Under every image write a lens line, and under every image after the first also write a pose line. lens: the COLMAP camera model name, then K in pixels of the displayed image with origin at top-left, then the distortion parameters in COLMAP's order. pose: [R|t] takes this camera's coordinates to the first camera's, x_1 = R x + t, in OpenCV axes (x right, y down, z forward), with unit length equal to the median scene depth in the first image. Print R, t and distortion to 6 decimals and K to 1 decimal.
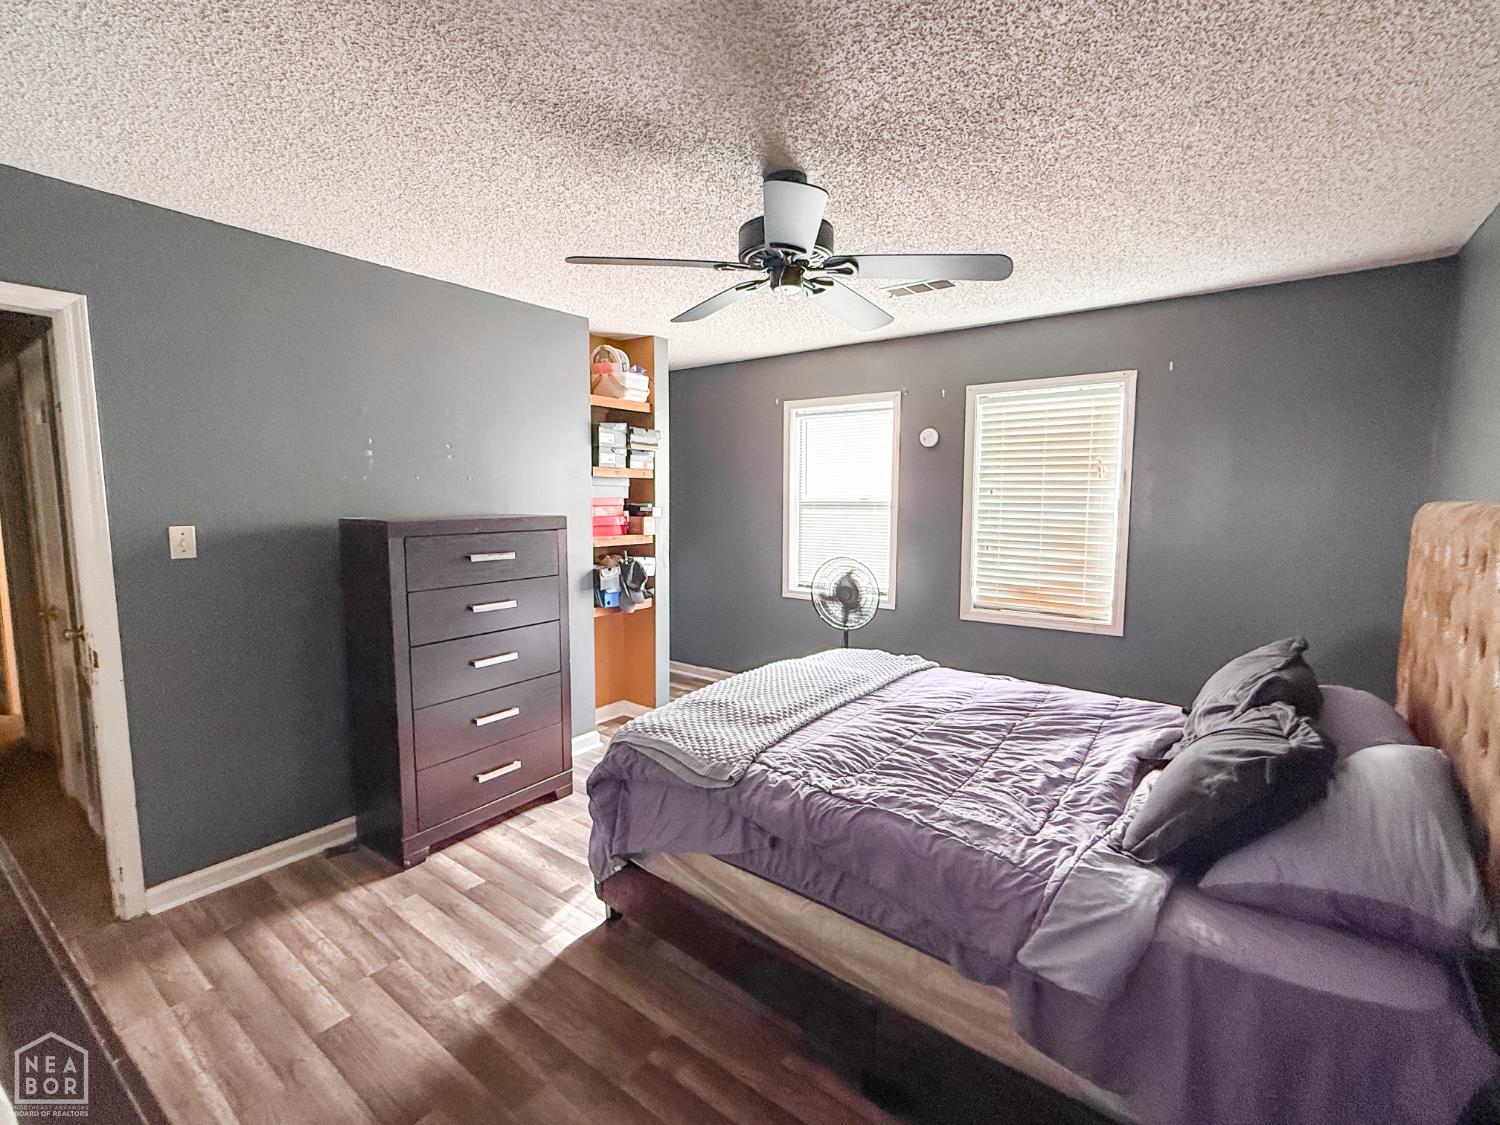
lens RADIAL K [[658.5, 0, 750.0], [0, 658.5, 562.5], [0, 0, 1]] dist [0.001115, 0.000005]
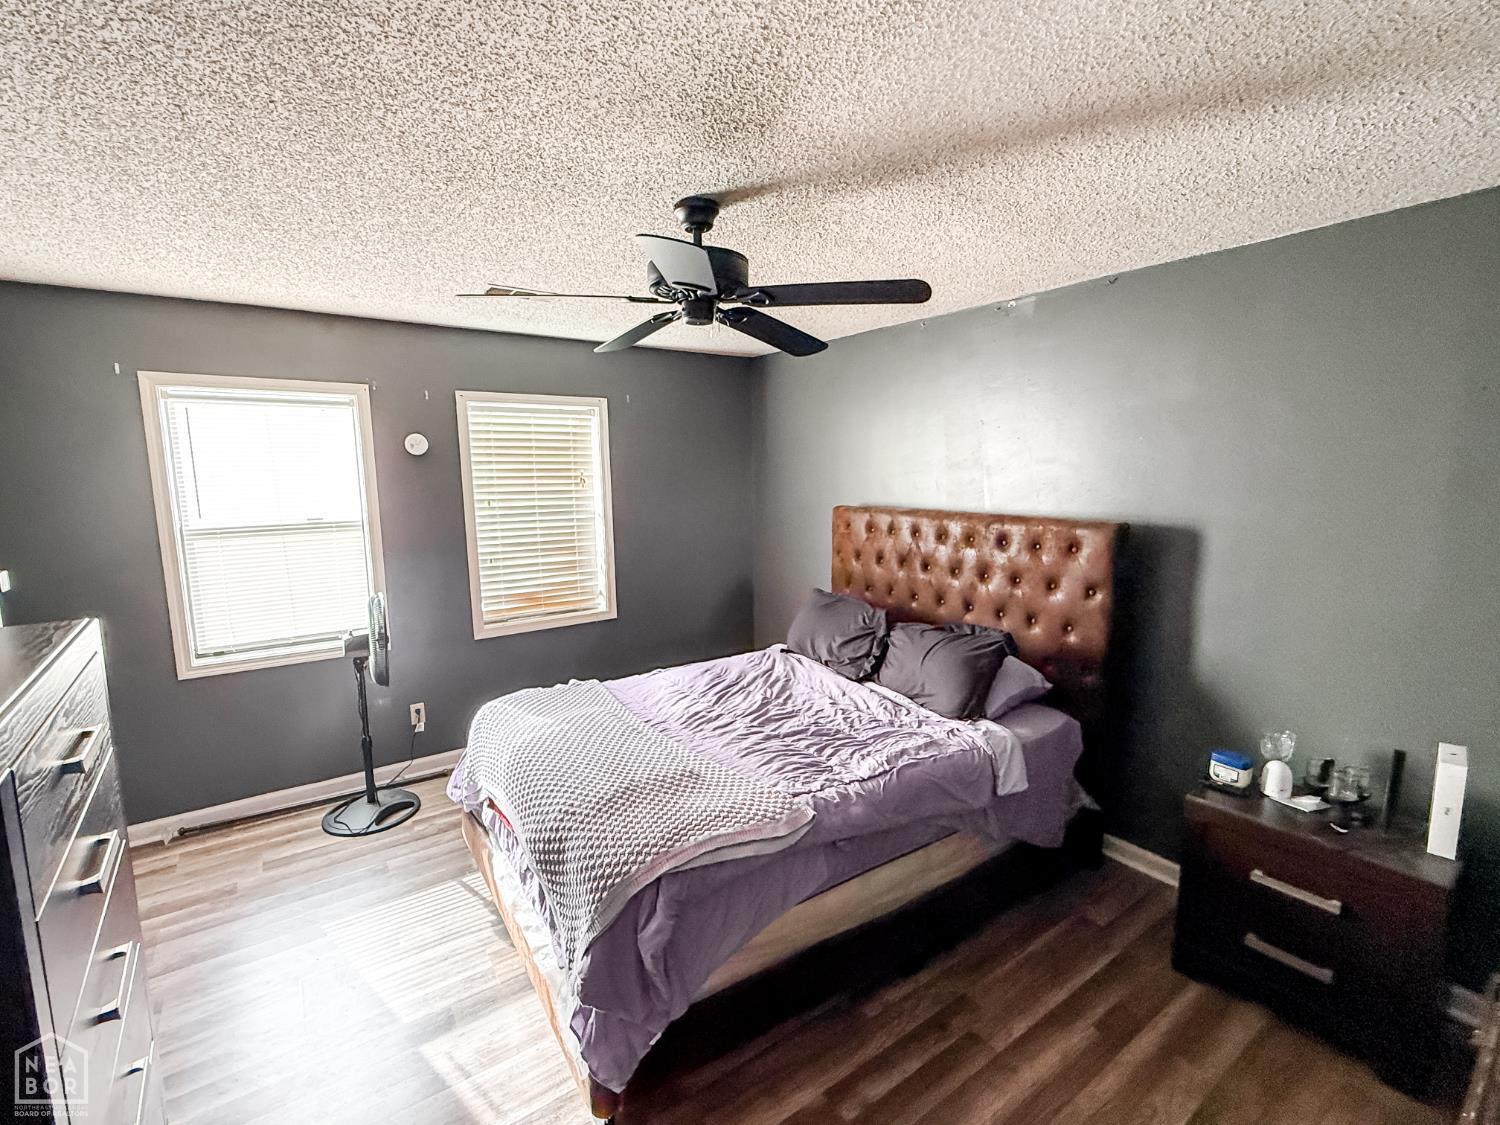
lens RADIAL K [[658.5, 0, 750.0], [0, 658.5, 562.5], [0, 0, 1]] dist [0.001115, 0.000005]
pose [[0.329302, -0.139132, 0.933918, -0.748308], [0.112467, 0.987823, 0.107506, -0.144976], [-0.937503, 0.069633, 0.340940, 0.551774]]
